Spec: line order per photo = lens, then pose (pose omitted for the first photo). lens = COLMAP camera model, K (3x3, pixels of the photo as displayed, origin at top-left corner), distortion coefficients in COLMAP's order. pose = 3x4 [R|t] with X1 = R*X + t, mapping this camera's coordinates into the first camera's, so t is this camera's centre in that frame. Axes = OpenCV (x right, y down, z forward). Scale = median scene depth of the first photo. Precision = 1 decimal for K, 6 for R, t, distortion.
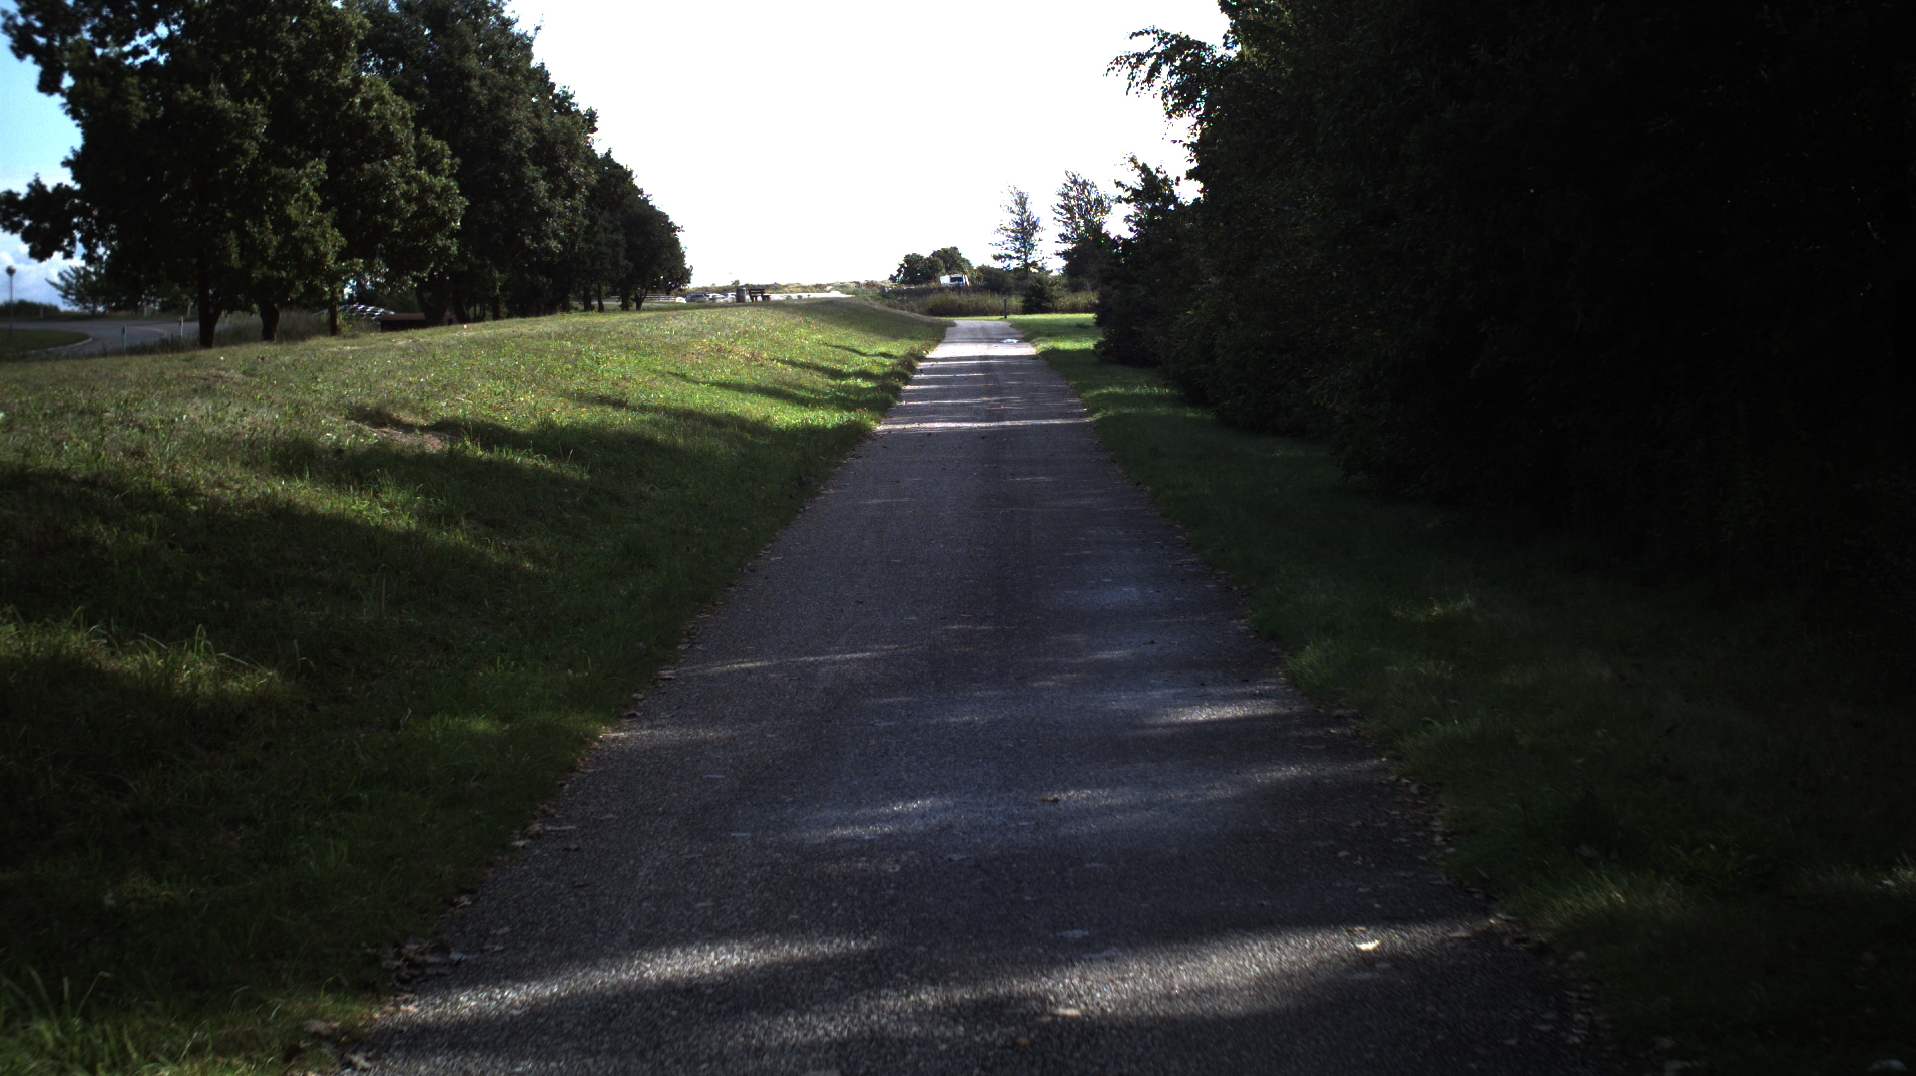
lens RADIAL K [[3621.6, 0, 958.0], [0, 3621.6, 538.0], [0, 0, 1]] dist [-0.306662, 0.513933]
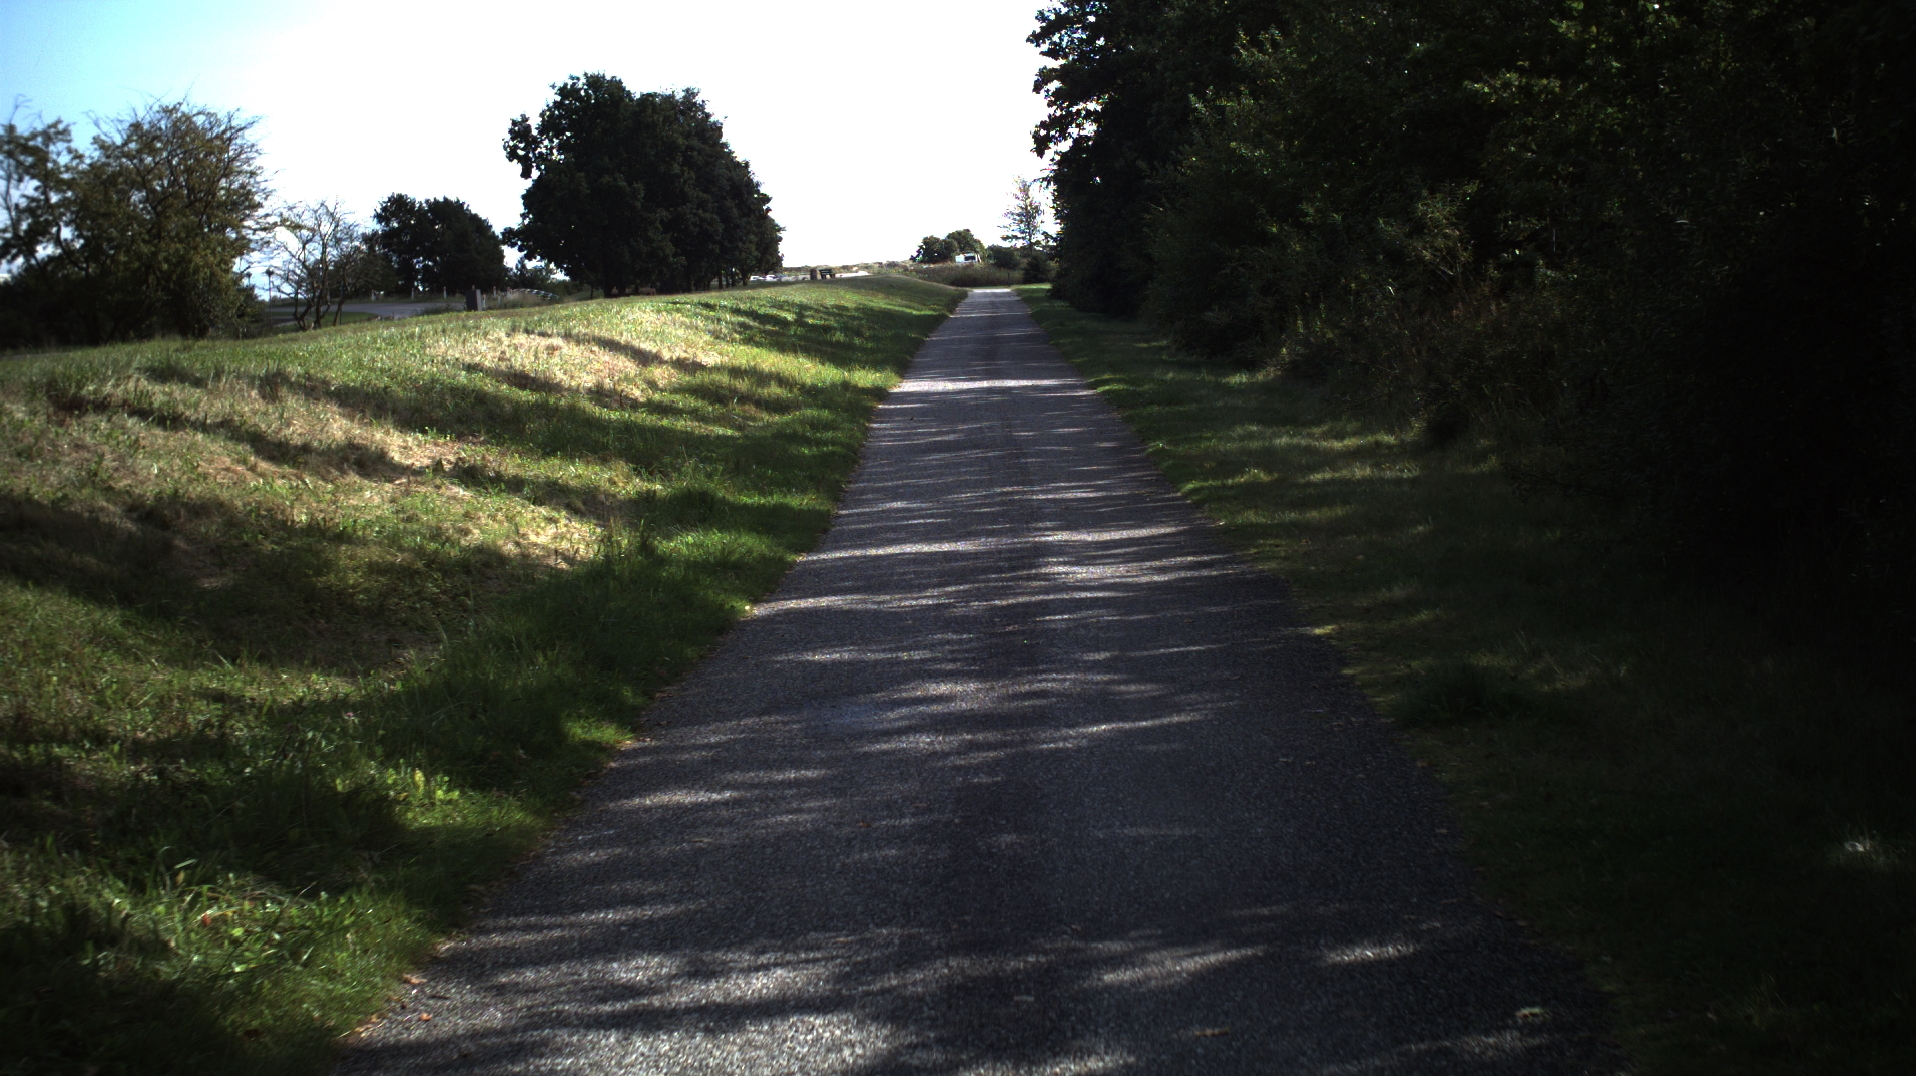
lens RADIAL K [[3621.6, 0, 958.0], [0, 3621.6, 538.0], [0, 0, 1]] dist [-0.306662, 0.513933]
pose [[0.999673, -0.025058, -0.005071, -0.003049], [0.025088, 0.999668, 0.005920, 0.048700], [0.004921, -0.006045, 0.999970, -0.694547]]
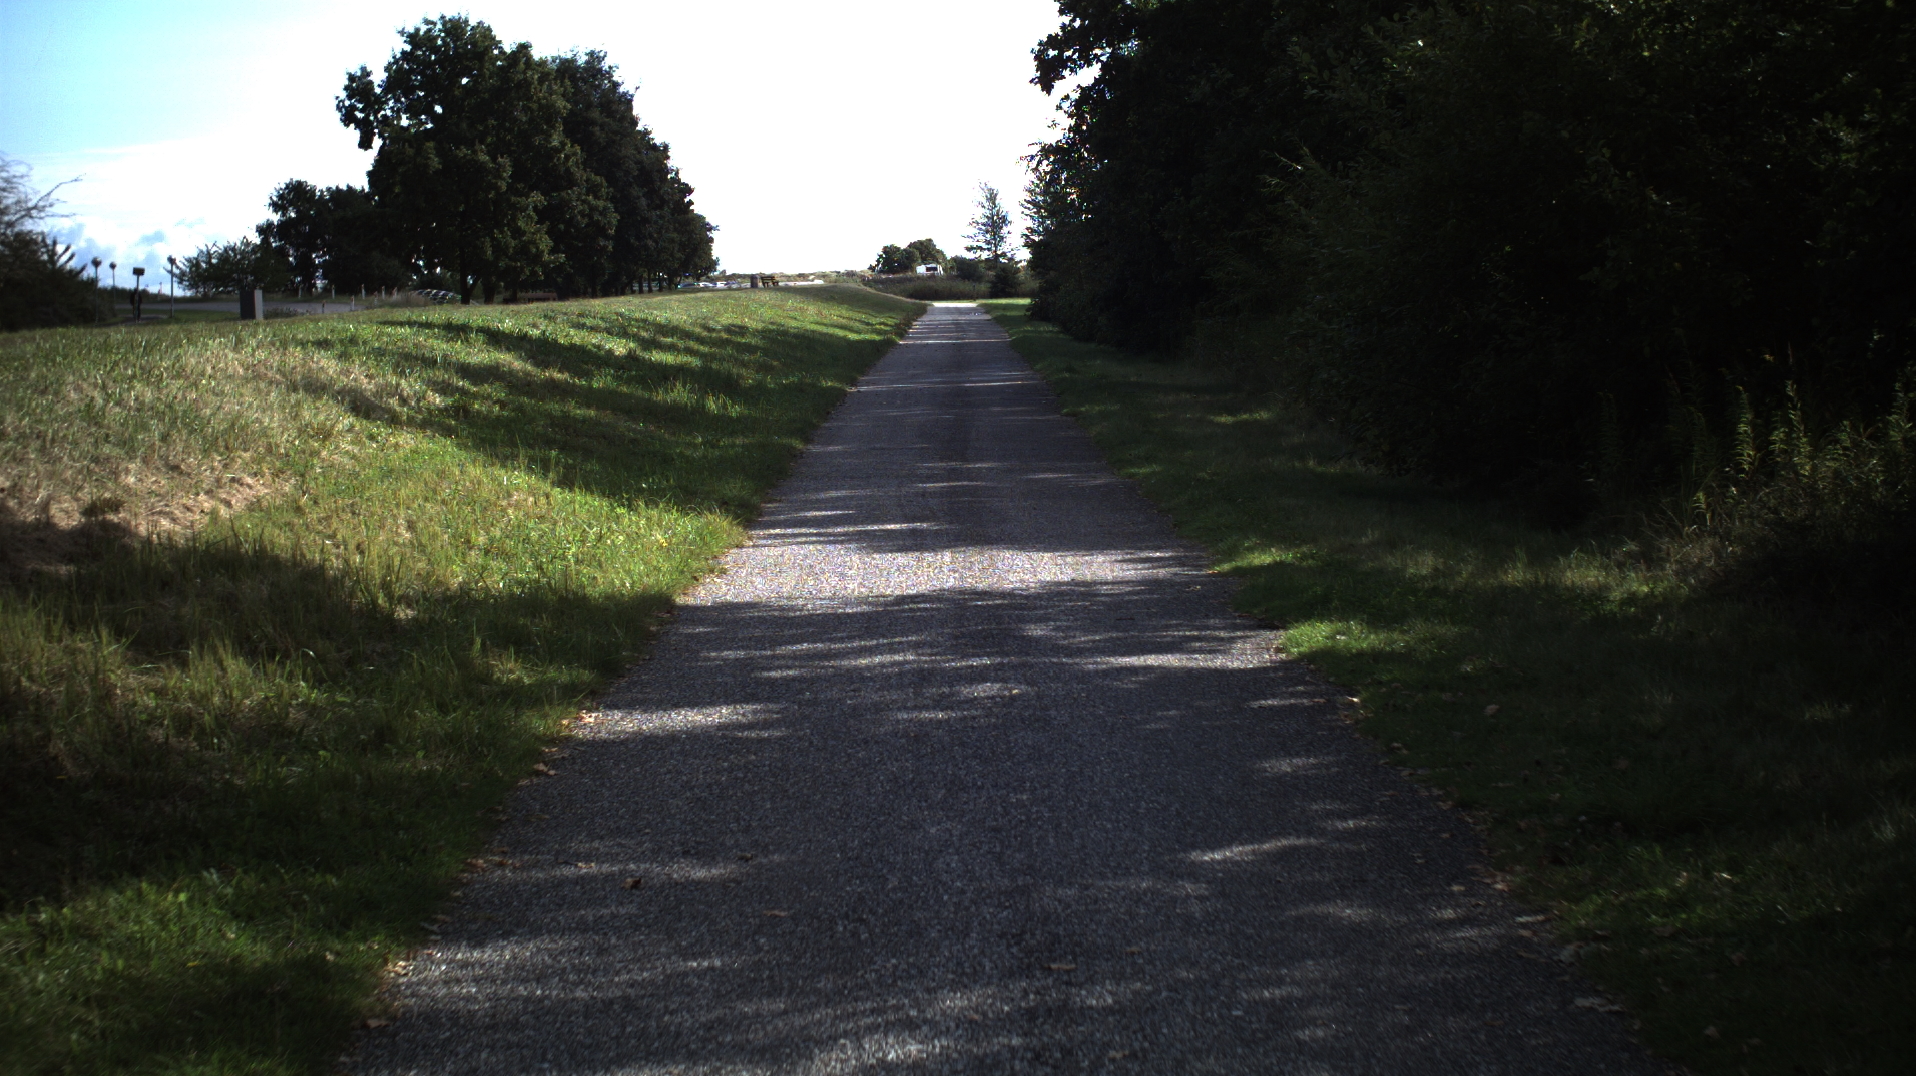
lens RADIAL K [[3621.6, 0, 958.0], [0, 3621.6, 538.0], [0, 0, 1]] dist [-0.306662, 0.513933]
pose [[0.999973, 0.000053, 0.007303, -0.002157], [-0.000073, 0.999996, 0.002736, 0.028877], [-0.007303, -0.002736, 0.999970, -0.396182]]
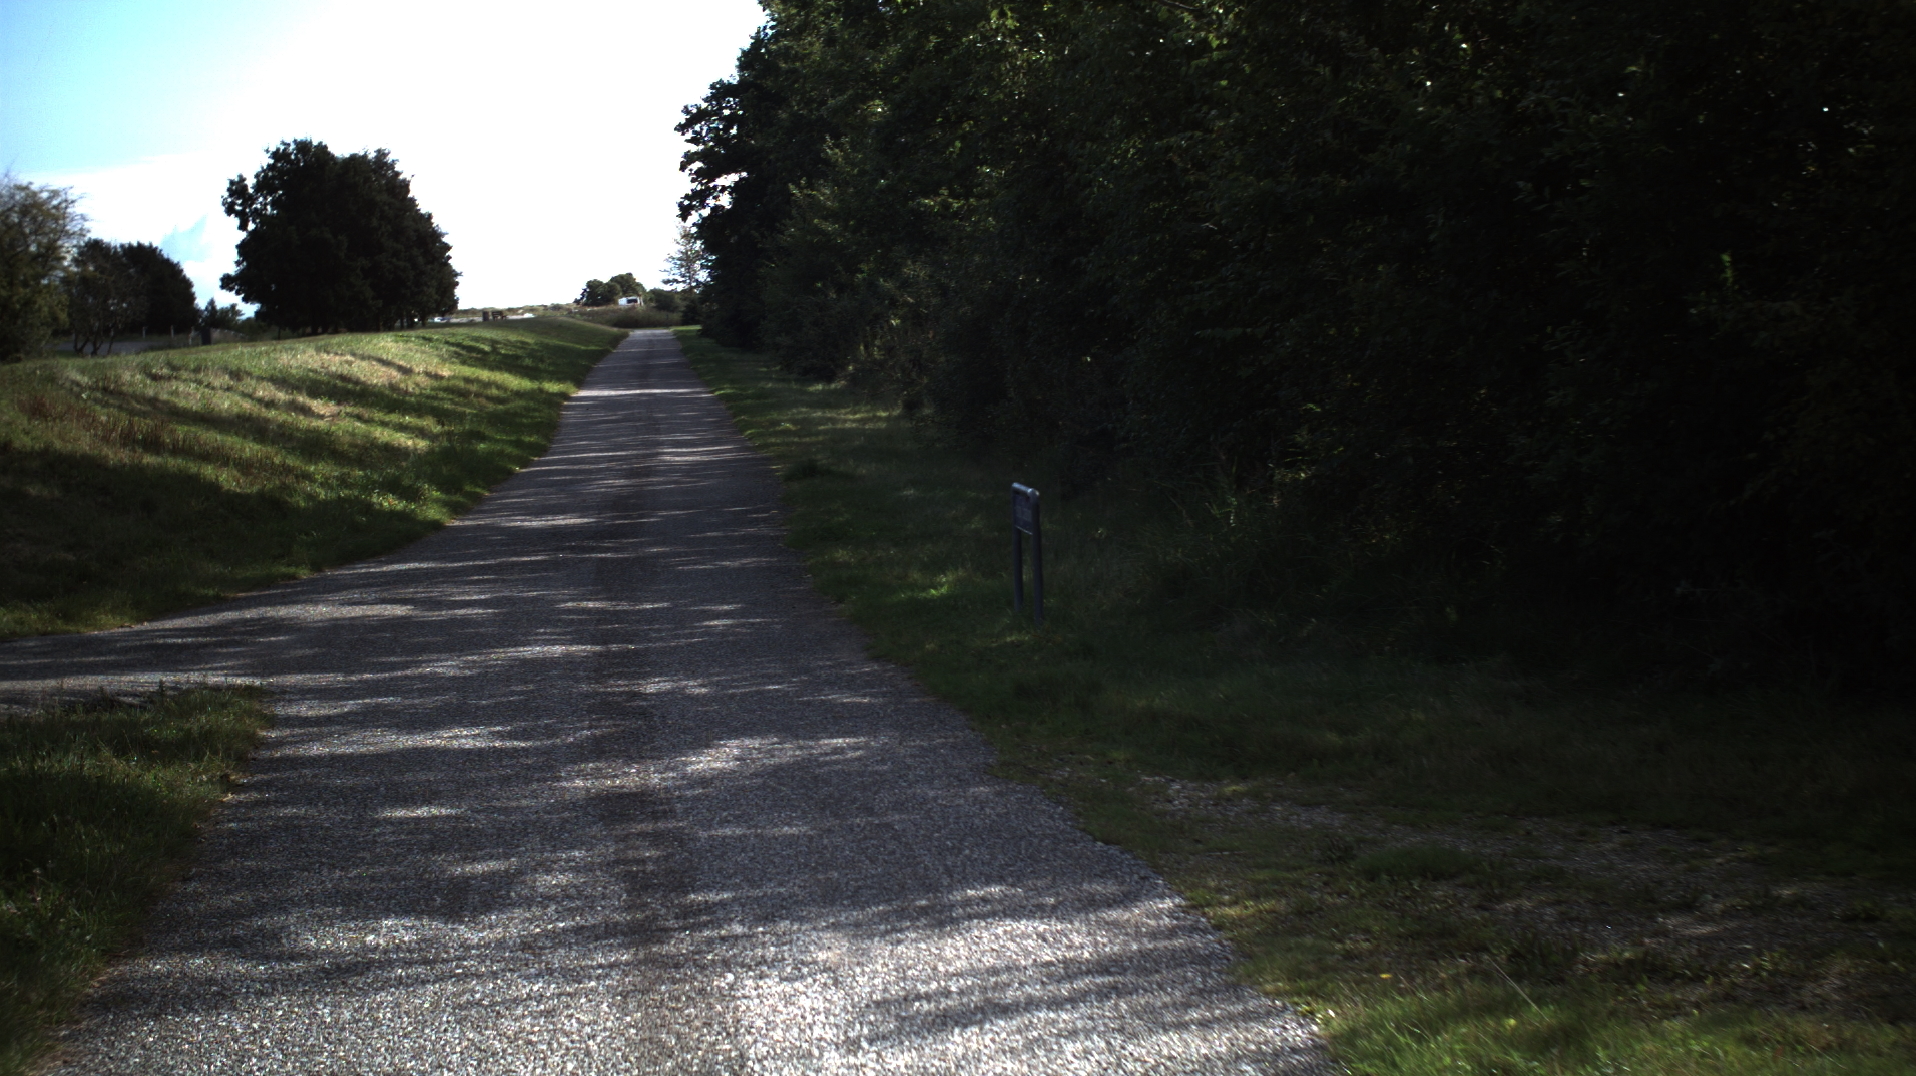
lens RADIAL K [[3621.6, 0, 958.0], [0, 3621.6, 538.0], [0, 0, 1]] dist [-0.306662, 0.513933]
pose [[0.995760, -0.026249, 0.088169, -0.002017], [0.026665, 0.999638, -0.003537, 0.062805], [-0.088044, 0.005873, 0.996099, -0.895836]]
